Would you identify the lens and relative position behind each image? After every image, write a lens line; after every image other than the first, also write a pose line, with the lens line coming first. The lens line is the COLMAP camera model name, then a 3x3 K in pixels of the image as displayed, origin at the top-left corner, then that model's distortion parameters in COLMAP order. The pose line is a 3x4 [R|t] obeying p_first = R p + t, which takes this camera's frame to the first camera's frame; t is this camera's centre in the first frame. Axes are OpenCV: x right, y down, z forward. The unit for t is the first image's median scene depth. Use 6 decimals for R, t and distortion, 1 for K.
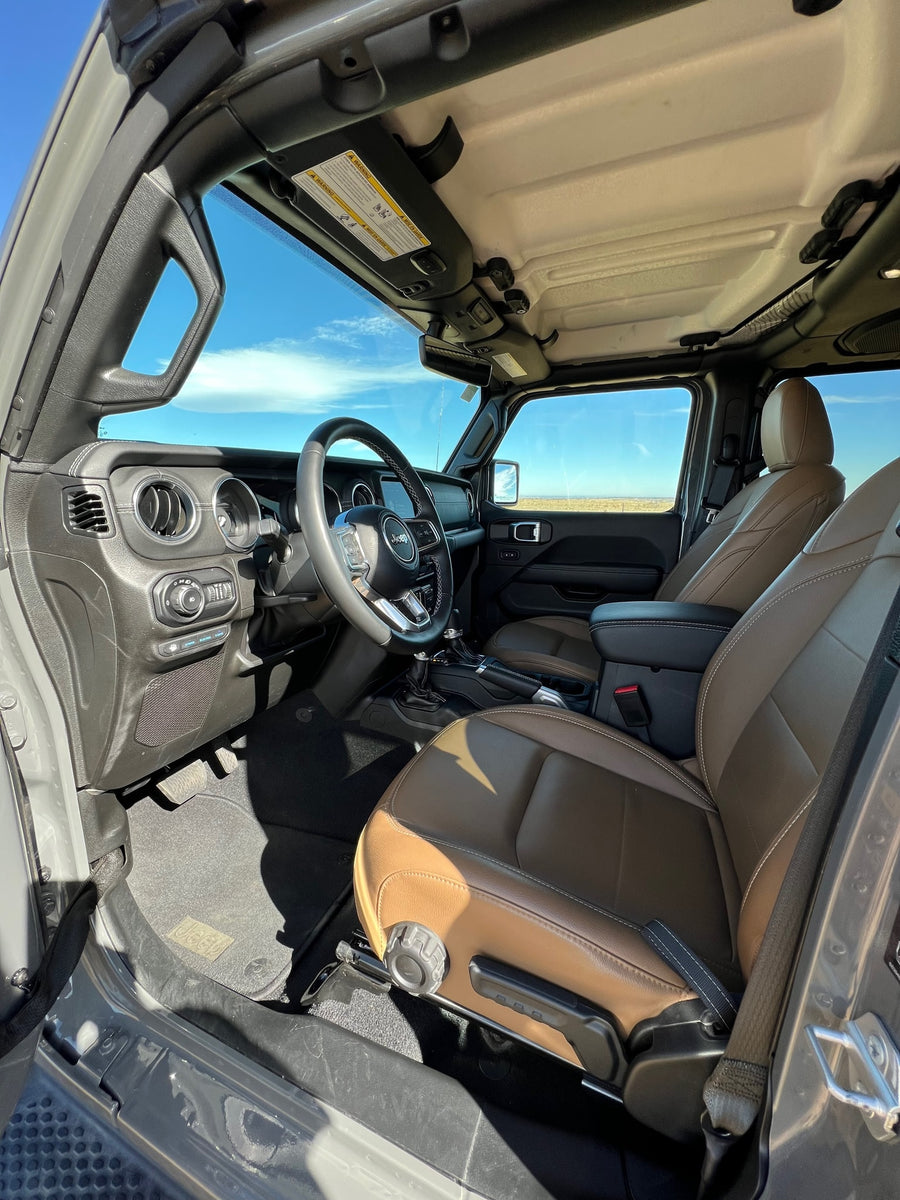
lens RADIAL K [[453.5, 0, 450.0], [0, 453.5, 600.0], [0, 0, 1]] dist [0.001349, -0.002236]
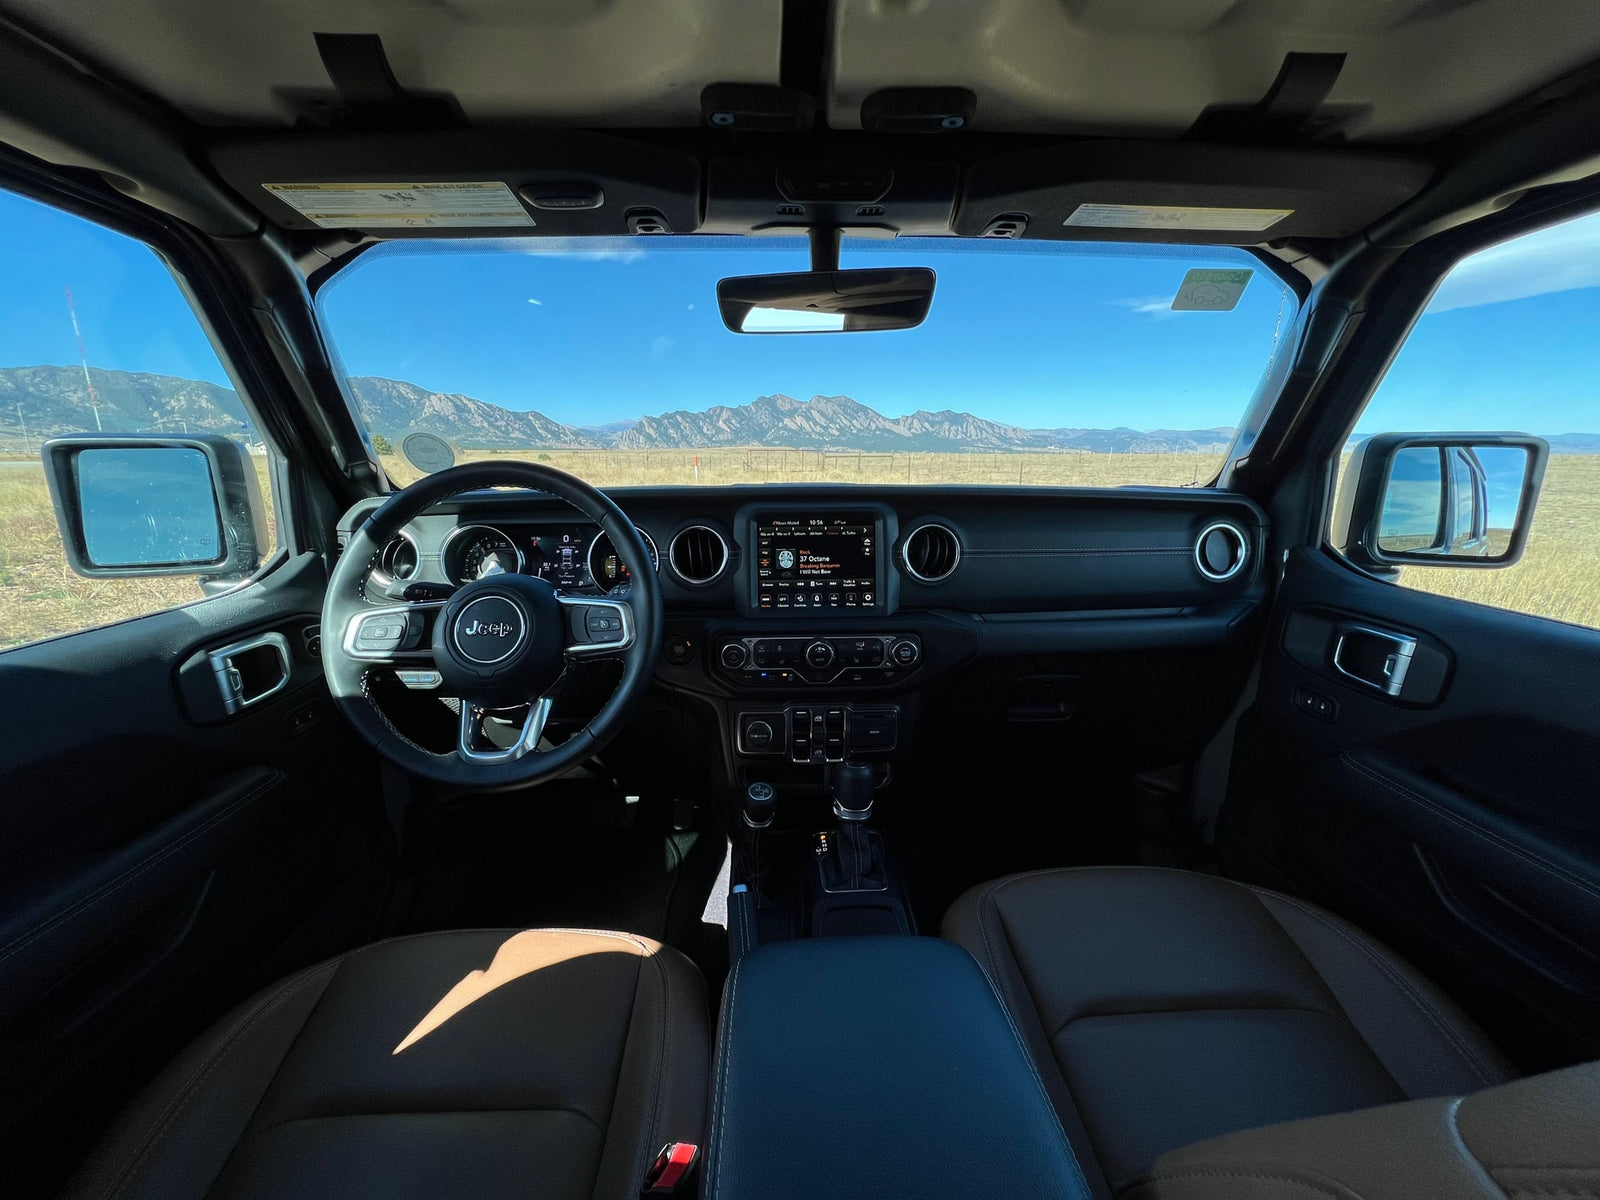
lens RADIAL K [[604.7, 0, 800.0], [0, 604.7, 600.0], [0, 0, 1]] dist [0.001349, -0.002236]
pose [[0.416649, 0.201513, -0.886451, 0.386842], [-0.201946, 0.971274, 0.125877, -0.164121], [0.886353, 0.126569, 0.445375, 0.421518]]
